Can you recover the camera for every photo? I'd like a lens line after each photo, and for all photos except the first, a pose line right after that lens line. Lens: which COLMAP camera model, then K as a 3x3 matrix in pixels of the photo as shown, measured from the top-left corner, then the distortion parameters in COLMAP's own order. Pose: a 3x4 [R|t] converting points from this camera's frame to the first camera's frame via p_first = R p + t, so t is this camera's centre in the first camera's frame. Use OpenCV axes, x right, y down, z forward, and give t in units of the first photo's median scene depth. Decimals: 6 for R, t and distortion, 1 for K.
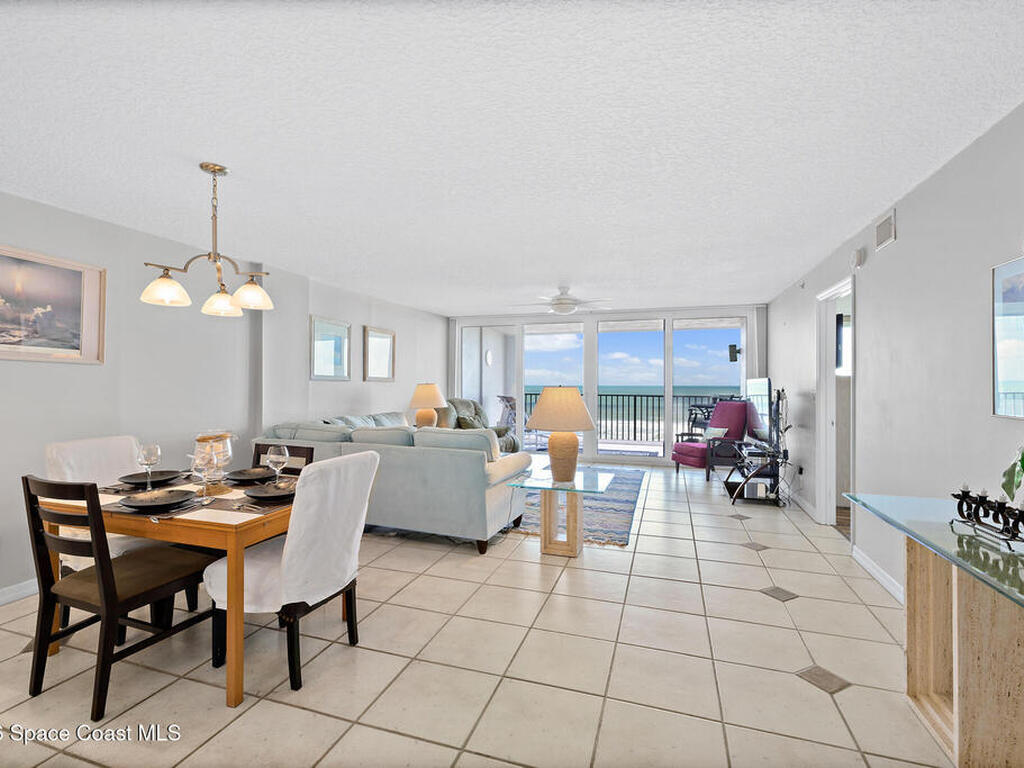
lens RADIAL K [[469.8, 0, 512.0], [0, 469.8, 384.0], [0, 0, 1]] dist [0.001315, 0.000138]
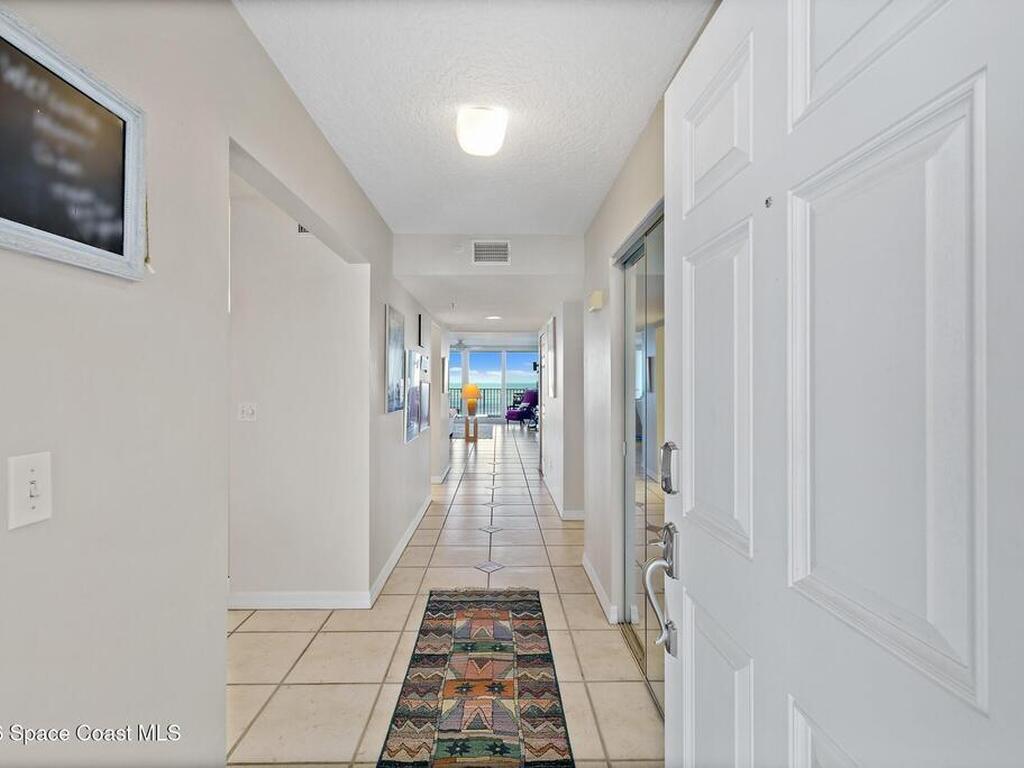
lens RADIAL K [[487.2, 0, 509.4], [0, 487.2, 380.0], [0, 0, 1]] dist [0.003371, 0.000452]
pose [[0.939817, -0.001676, 0.341675, -0.382859], [0.004837, 0.999953, -0.008399, 0.006796], [-0.341645, 0.009546, 0.939781, -1.042192]]
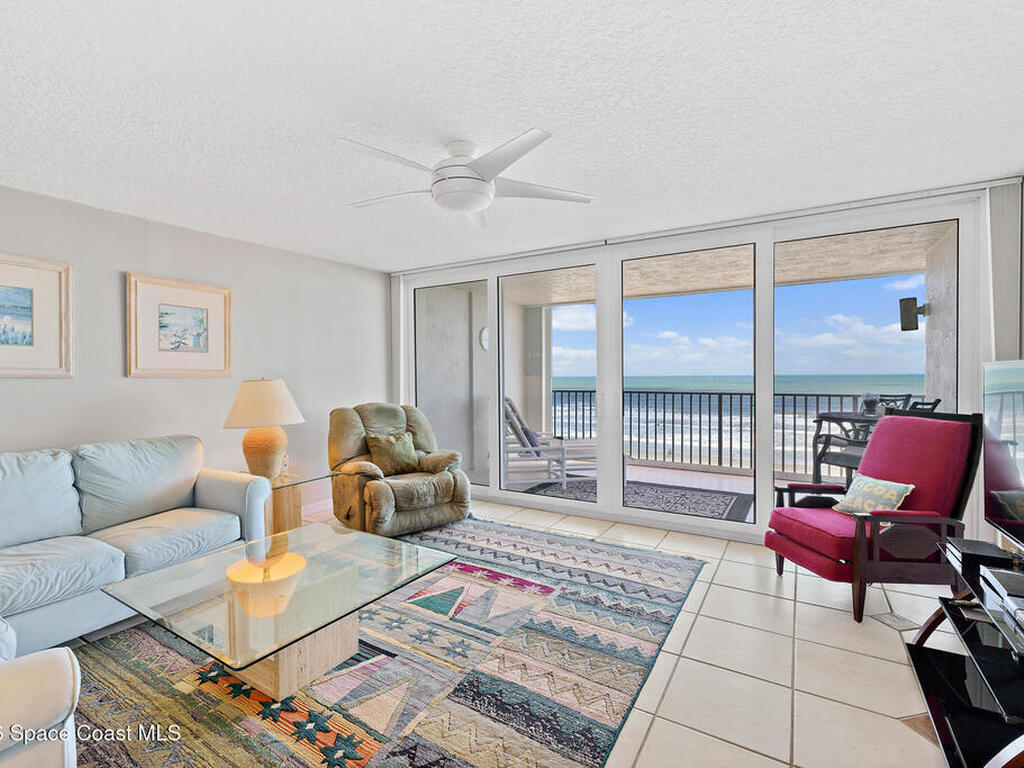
lens RADIAL K [[487.2, 0, 509.4], [0, 487.2, 380.0], [0, 0, 1]] dist [0.003371, 0.000452]
pose [[0.976553, -0.007828, -0.215136, 0.203100], [0.009909, 0.999914, 0.008594, -0.002727], [0.215050, -0.010524, 0.976546, 0.495570]]
